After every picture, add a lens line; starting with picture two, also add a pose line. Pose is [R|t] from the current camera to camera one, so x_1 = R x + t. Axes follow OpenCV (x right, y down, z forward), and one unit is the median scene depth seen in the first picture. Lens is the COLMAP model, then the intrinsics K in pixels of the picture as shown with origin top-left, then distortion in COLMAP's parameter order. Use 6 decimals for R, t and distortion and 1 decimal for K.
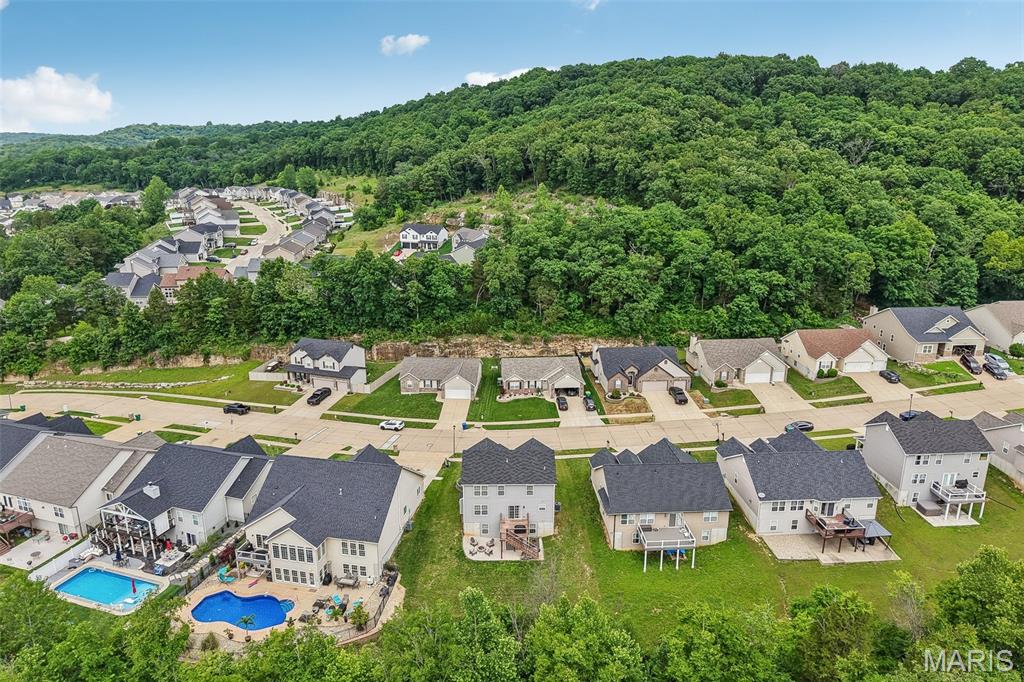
lens RADIAL K [[677.6, 0, 514.6], [0, 677.6, 341.2], [0, 0, 1]] dist [0.022605, -0.020137]
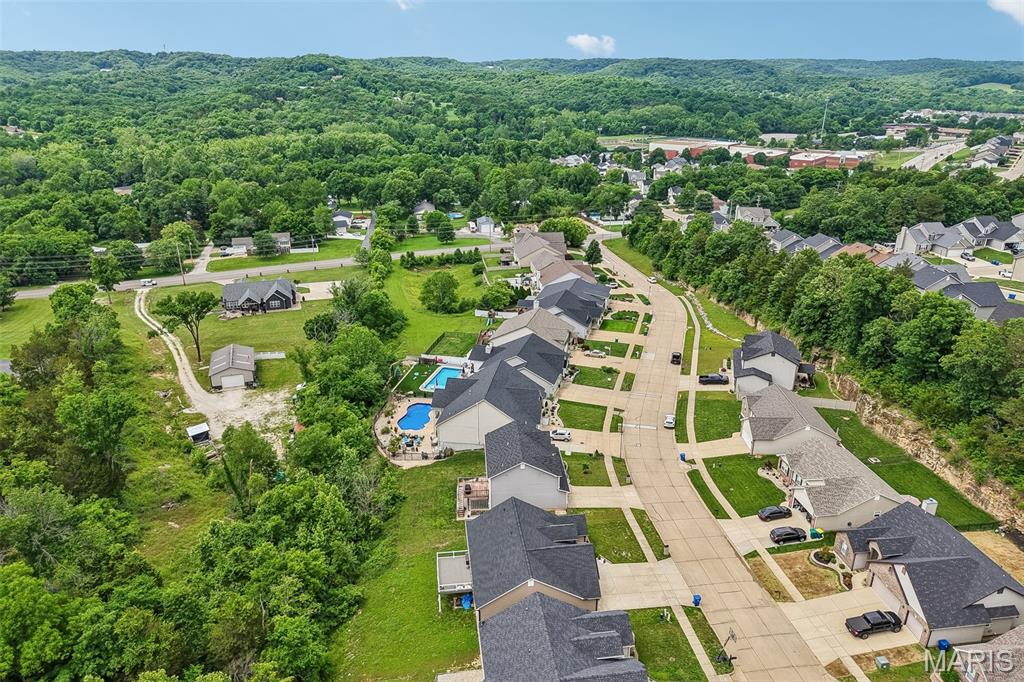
lens RADIAL K [[677.6, 0, 510.6], [0, 677.6, 339.6], [0, 0, 1]] dist [0.022605, -0.020137]
pose [[0.051173, 0.361823, -0.930841, 1.015562], [-0.282666, 0.899197, 0.333983, -0.370756], [0.957852, 0.246026, 0.148290, 0.835770]]
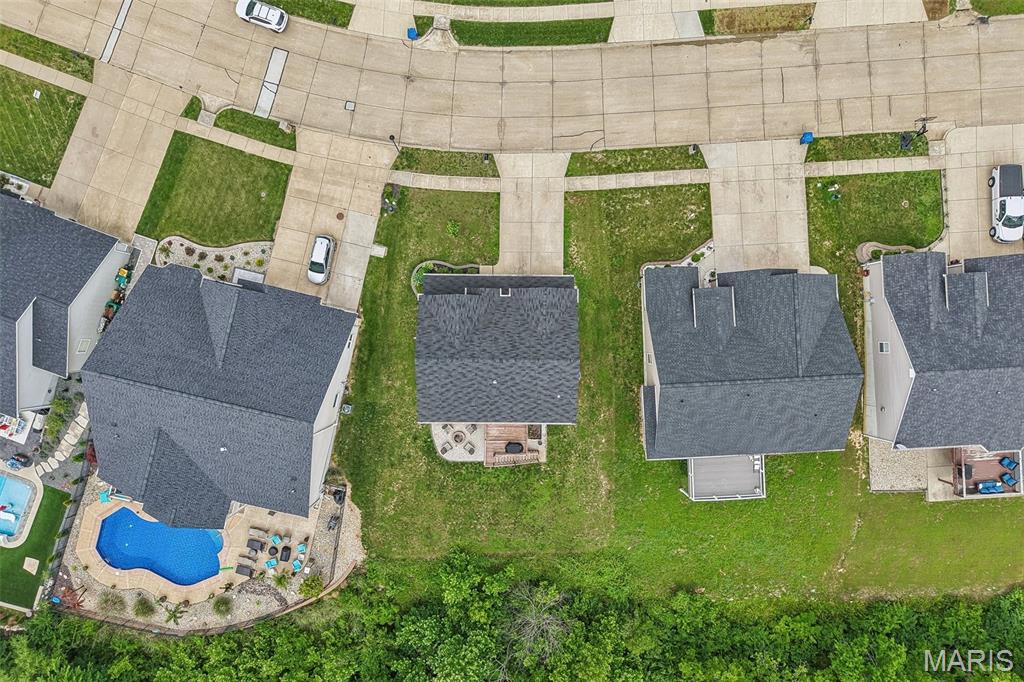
lens RADIAL K [[677.6, 0, 511.2], [0, 677.6, 334.4], [0, 0, 1]] dist [0.022605, -0.020137]
pose [[0.999574, 0.028295, 0.007158, -0.002792], [-0.014777, 0.279152, 0.960133, -0.399180], [0.025169, -0.959830, 0.279451, 0.924731]]
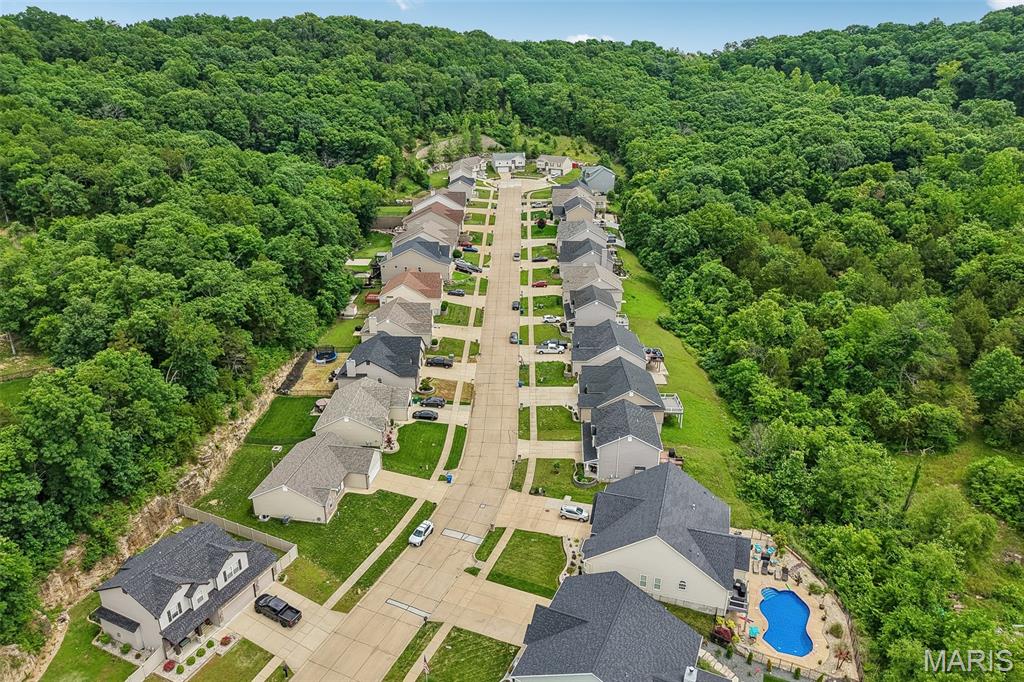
lens RADIAL K [[677.6, 0, 504.7], [0, 677.6, 340.7], [0, 0, 1]] dist [0.022605, -0.020137]
pose [[0.108038, -0.367181, 0.923854, -1.154223], [0.283142, 0.902171, 0.325451, -0.431686], [-0.952973, 0.226421, 0.201433, 0.997204]]
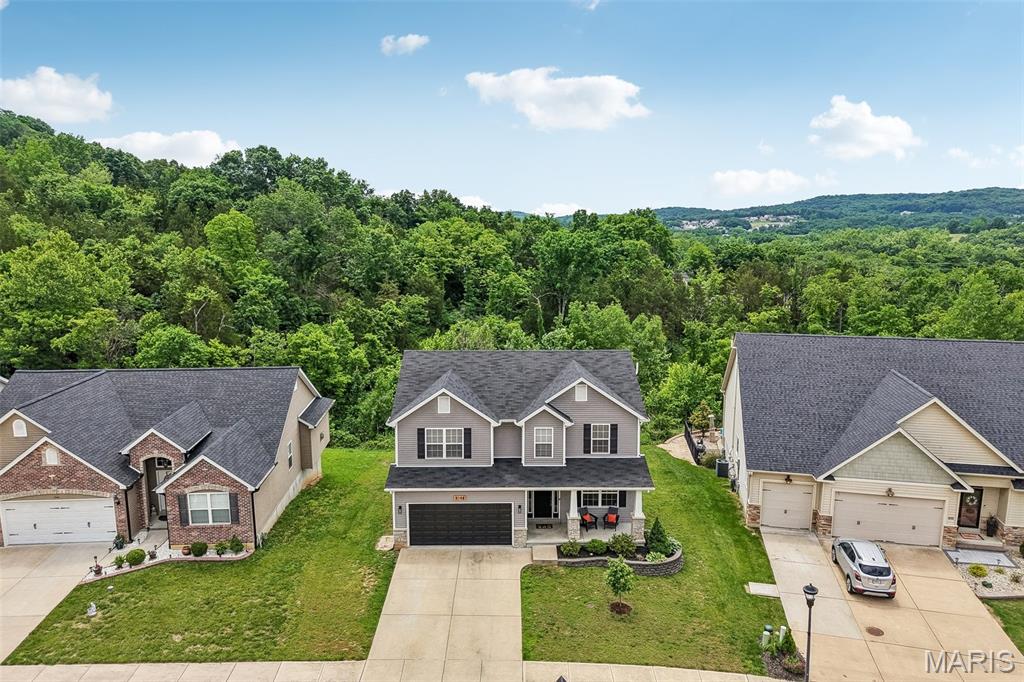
lens RADIAL K [[677.6, 0, 513.6], [0, 677.6, 340.4], [0, 0, 1]] dist [0.022605, -0.020137]
pose [[-0.999895, -0.002662, 0.014234, -0.013151], [0.003831, 0.899322, 0.437270, -0.024386], [-0.013965, 0.437279, -0.899218, 1.454099]]
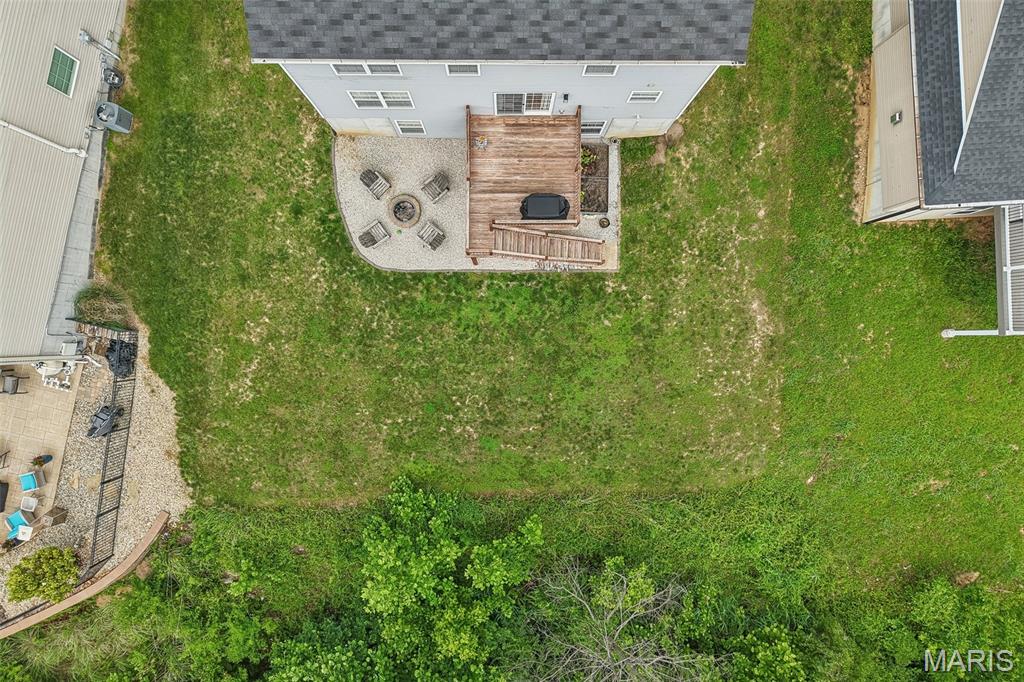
lens RADIAL K [[677.6, 0, 514.4], [0, 677.6, 346.8], [0, 0, 1]] dist [0.022605, -0.020137]
pose [[0.999740, 0.021245, 0.008267, -0.004029], [-0.013646, 0.267198, 0.963545, 0.047039], [0.018261, -0.963407, 0.267418, 0.884703]]
